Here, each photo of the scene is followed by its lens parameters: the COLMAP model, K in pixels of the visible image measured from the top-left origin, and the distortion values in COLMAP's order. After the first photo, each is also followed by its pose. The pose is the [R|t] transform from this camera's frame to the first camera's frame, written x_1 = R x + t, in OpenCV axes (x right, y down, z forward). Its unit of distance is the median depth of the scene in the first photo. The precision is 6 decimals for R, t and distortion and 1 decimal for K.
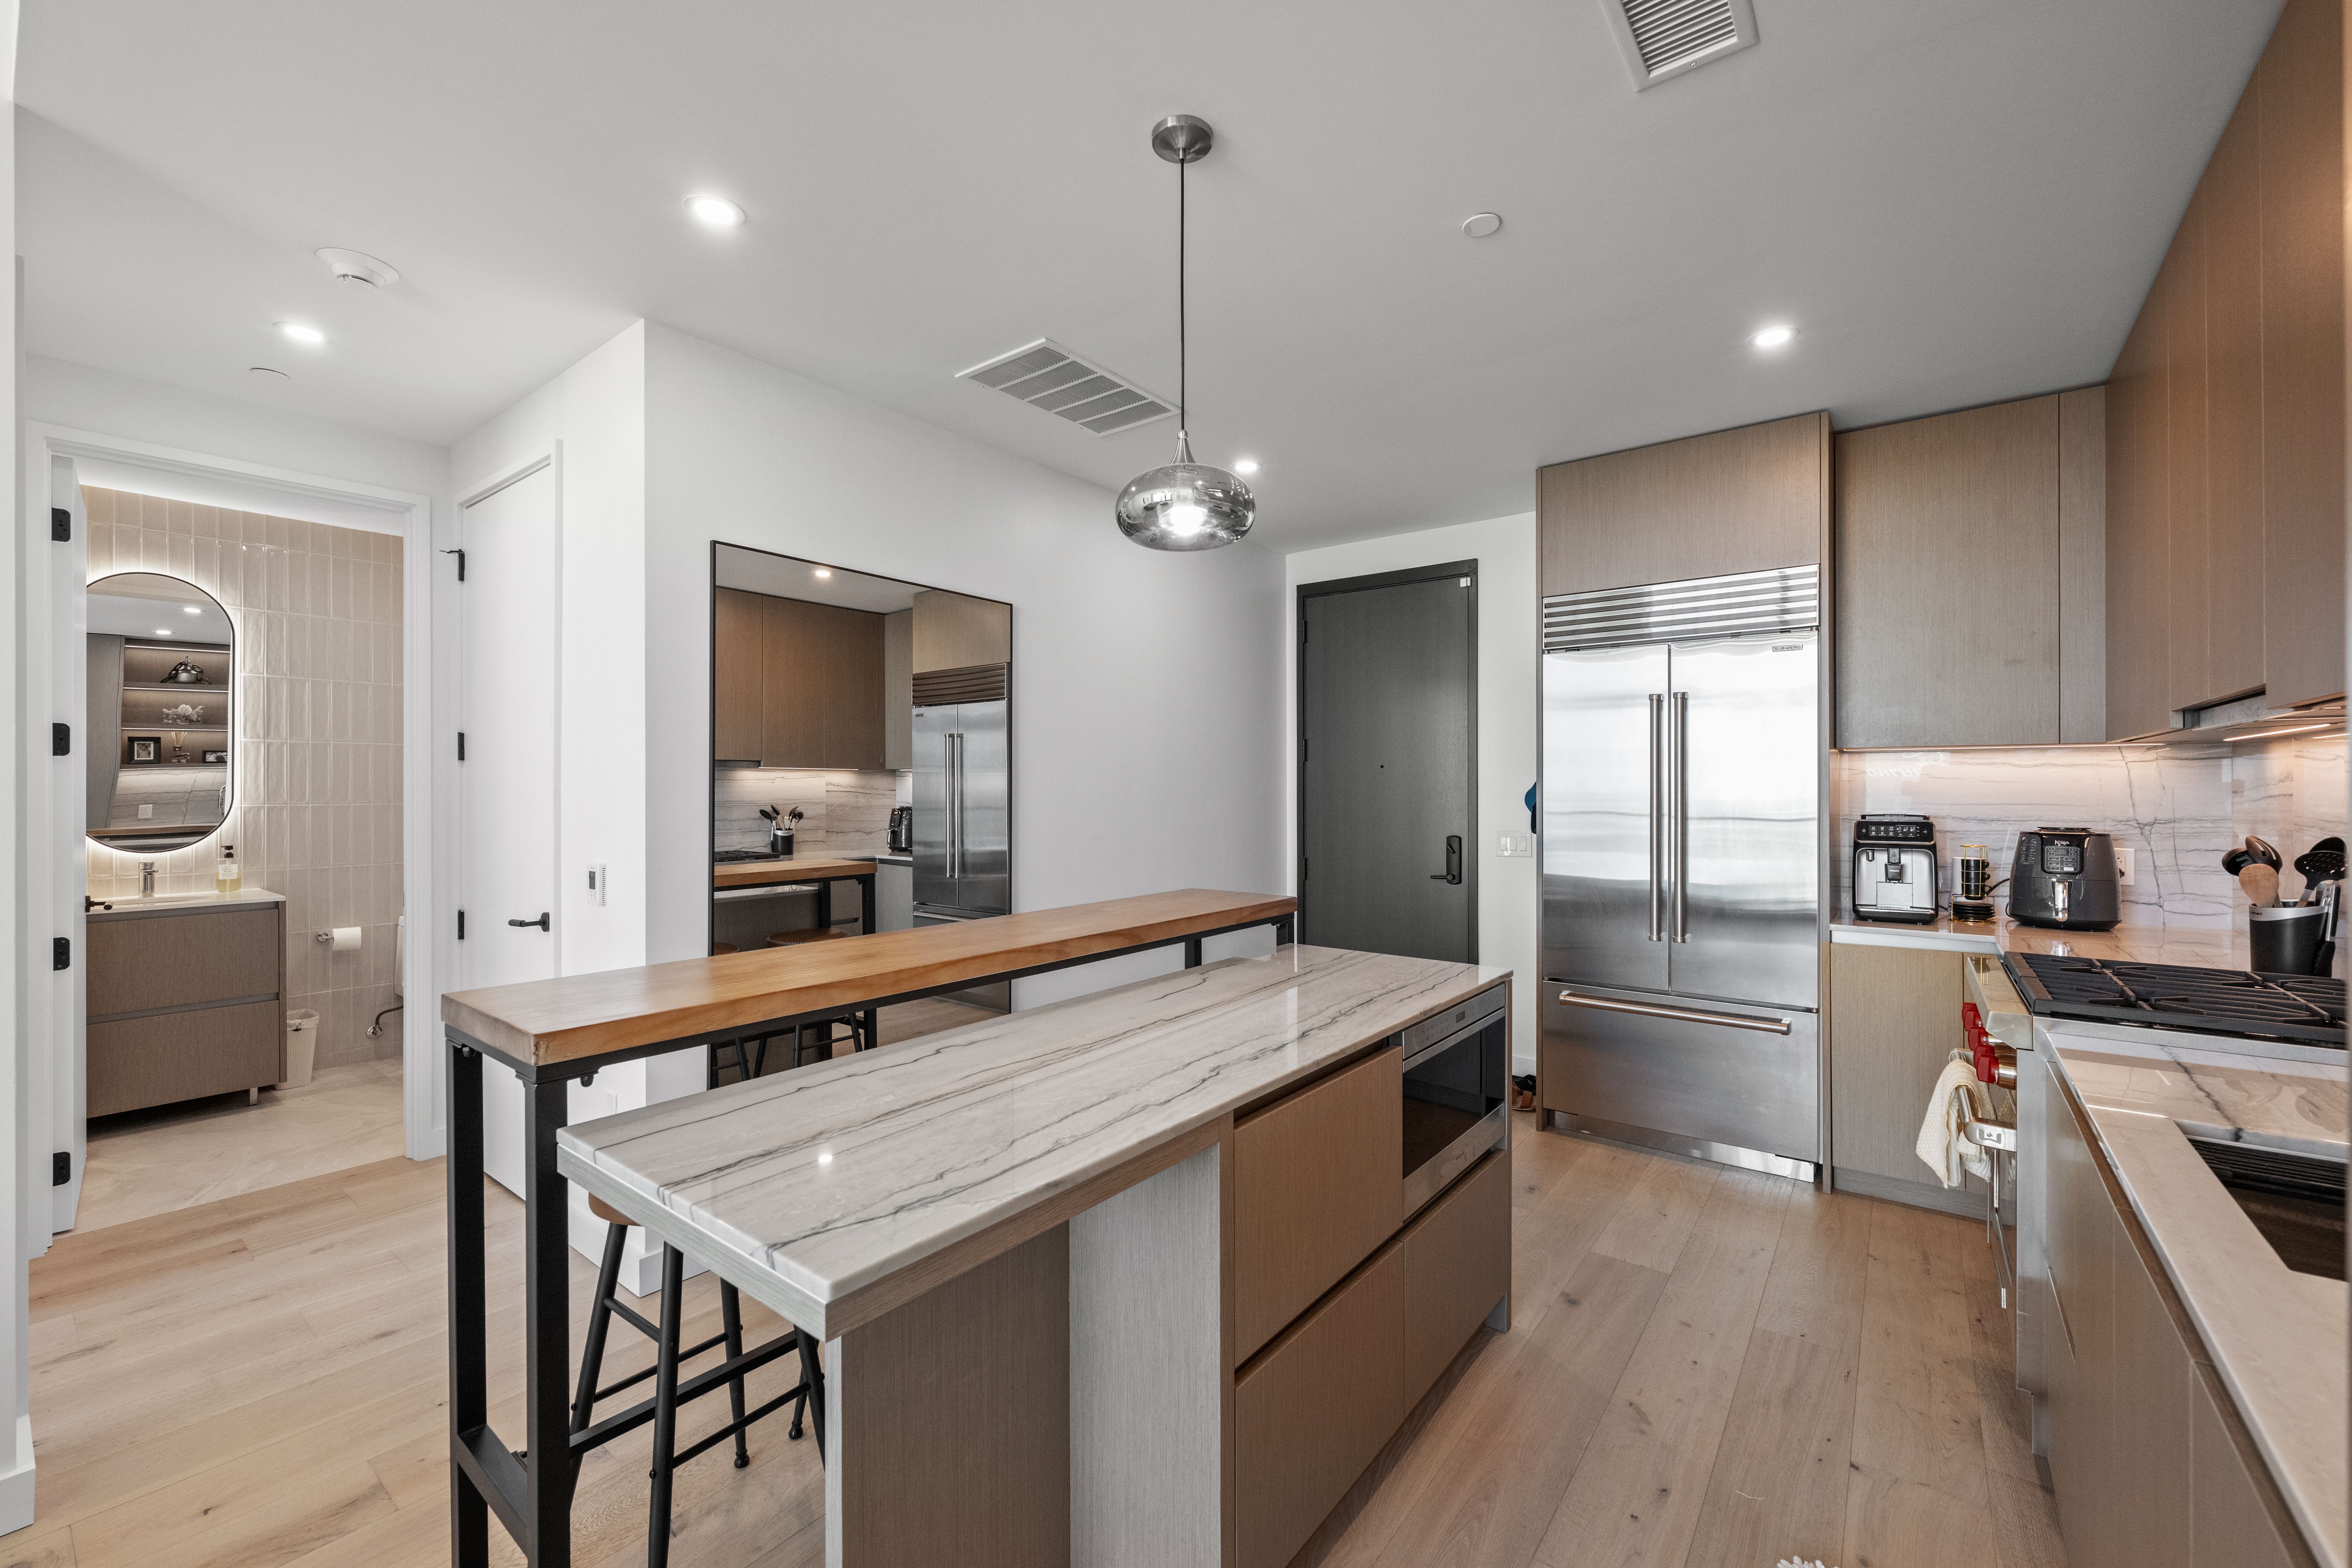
lens RADIAL K [[940.4, 0, 1183.0], [0, 940.4, 787.7], [0, 0, 1]] dist [-0.001903, -0.000151]
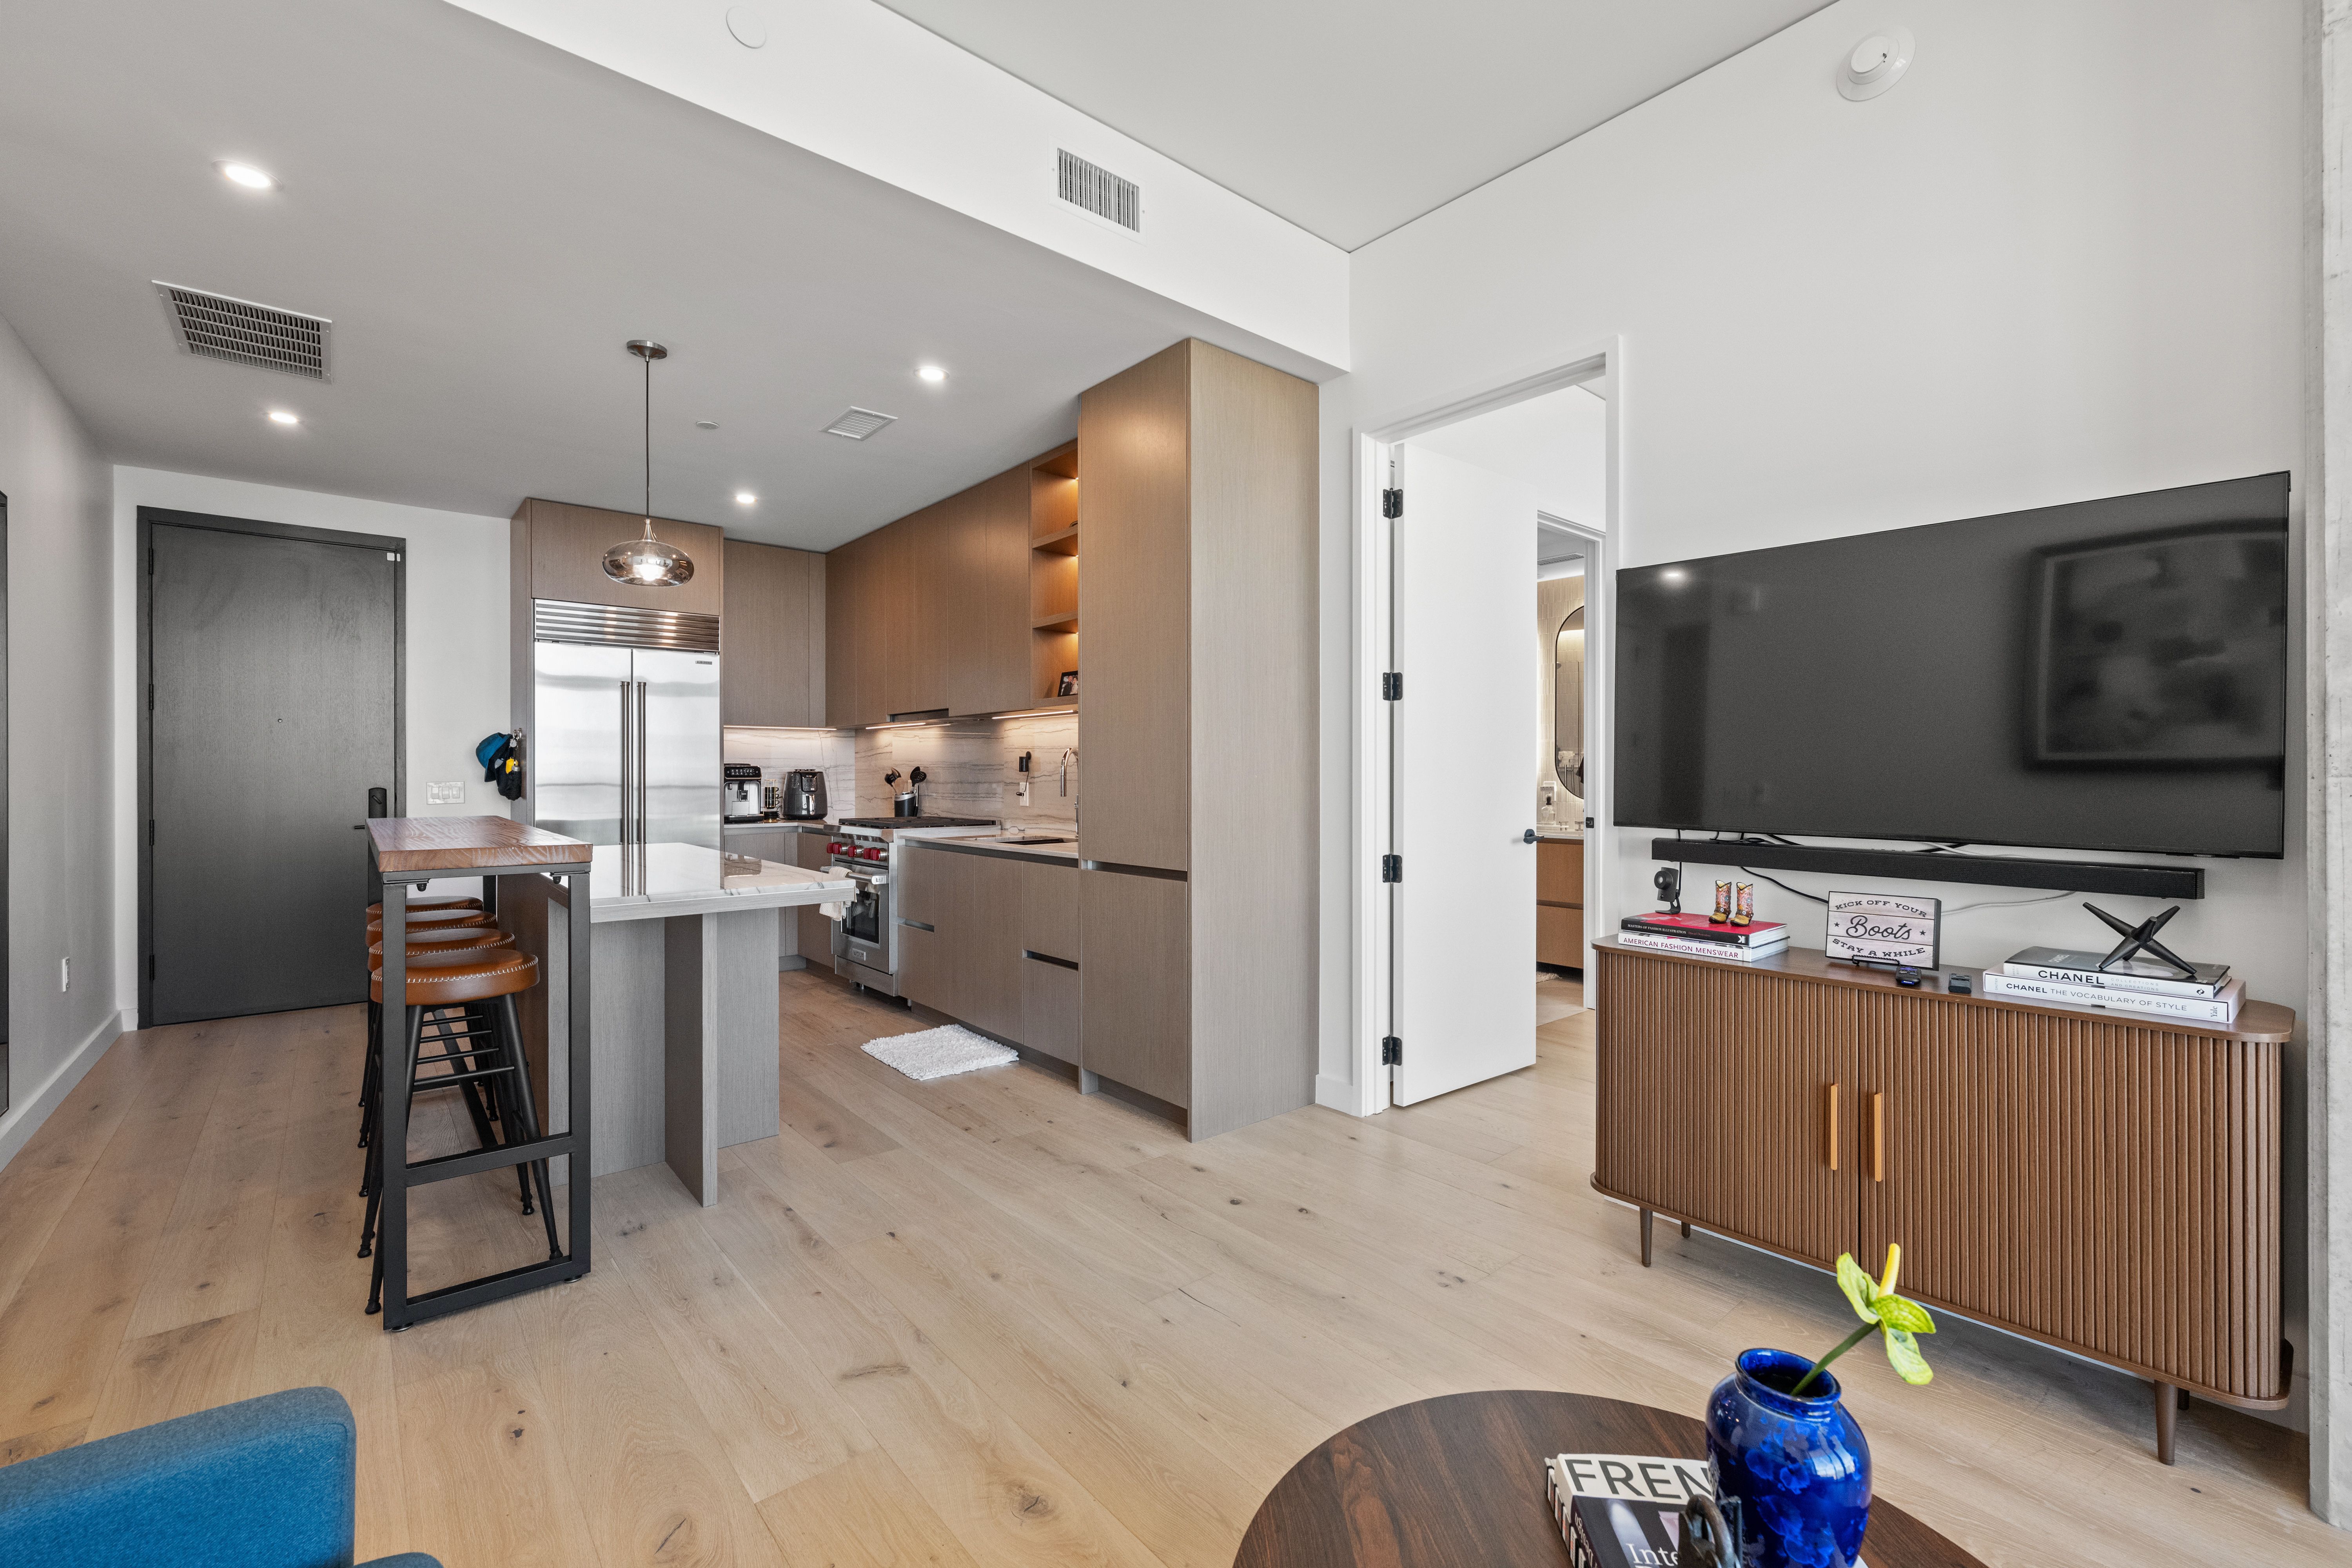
lens RADIAL K [[992.6, 0, 1167.2], [0, 992.6, 772.9], [0, 0, 1]] dist [0.000034, -0.000896]
pose [[0.212485, 0.000522, 0.977164, -1.245269], [0.000894, 0.999999, -0.000729, 0.069098], [-0.977164, 0.001029, 0.212484, -0.250420]]
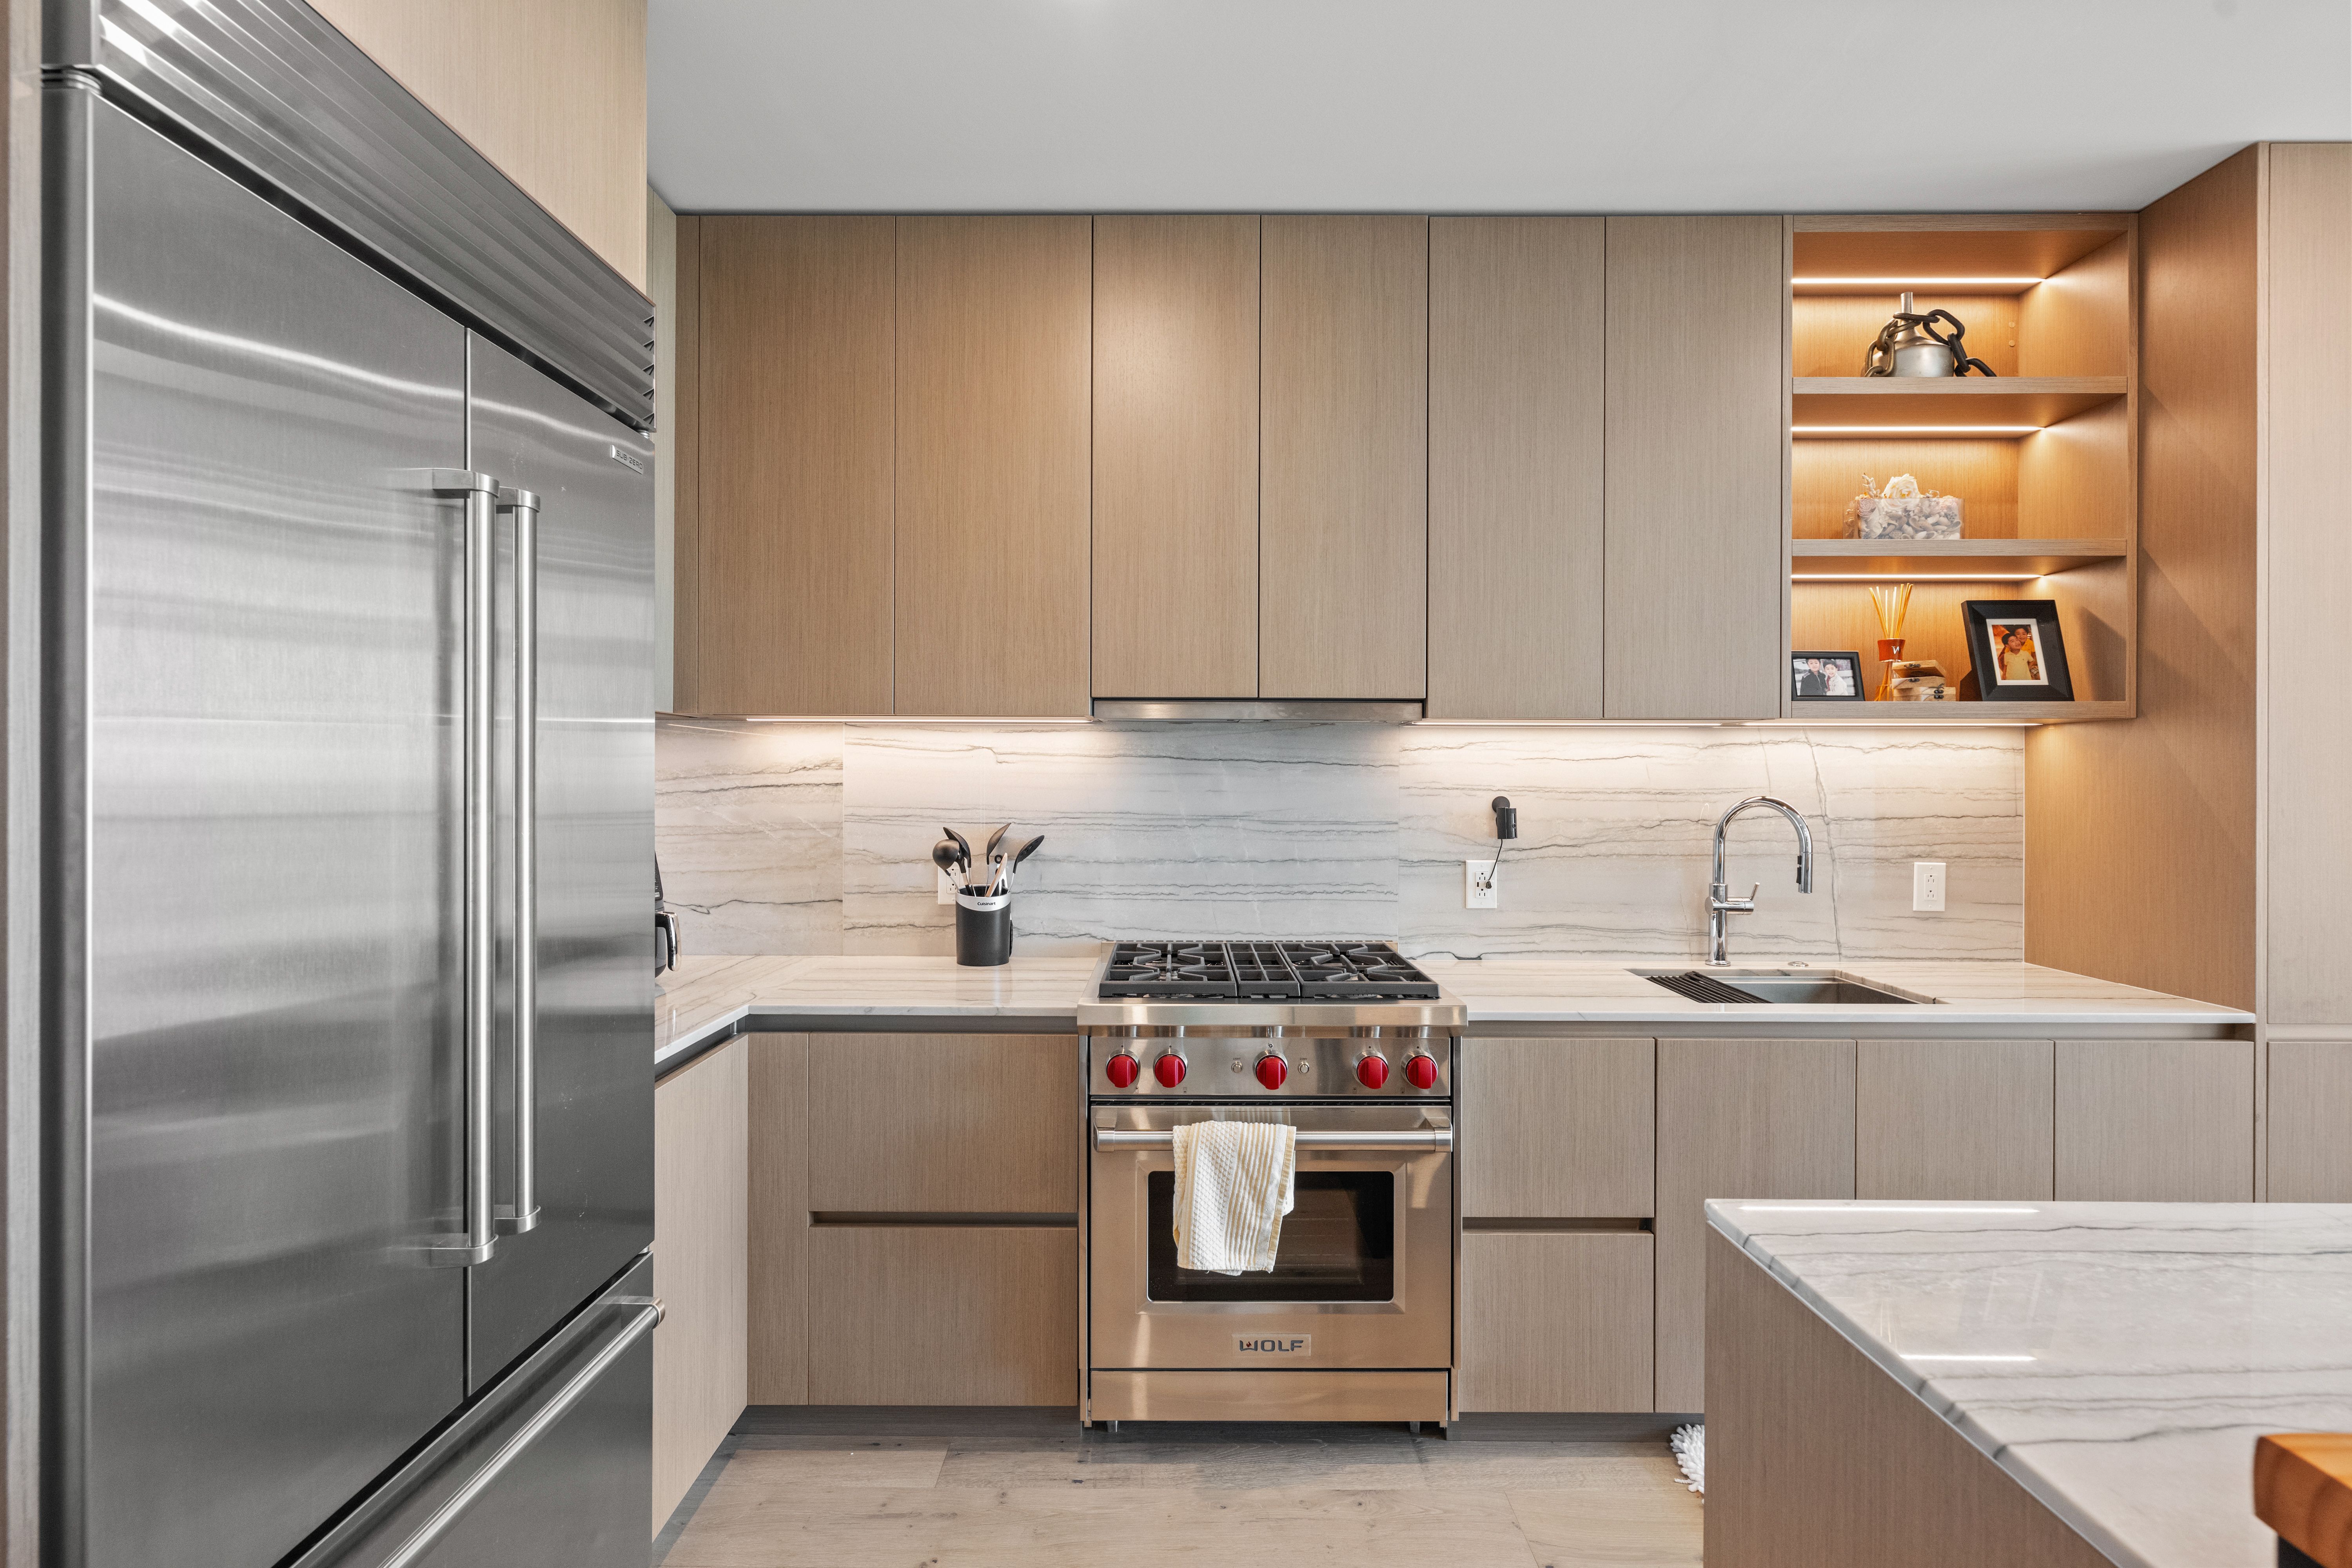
lens RADIAL K [[1104.7, 0, 1181.4], [0, 1104.7, 790.1], [0, 0, 1]] dist [-0.005467, -0.000073]
pose [[-0.612804, -0.010149, 0.790170, 0.106255], [-0.003805, 0.999944, 0.009892, 0.002358], [-0.790226, 0.003056, -0.612808, 1.521401]]
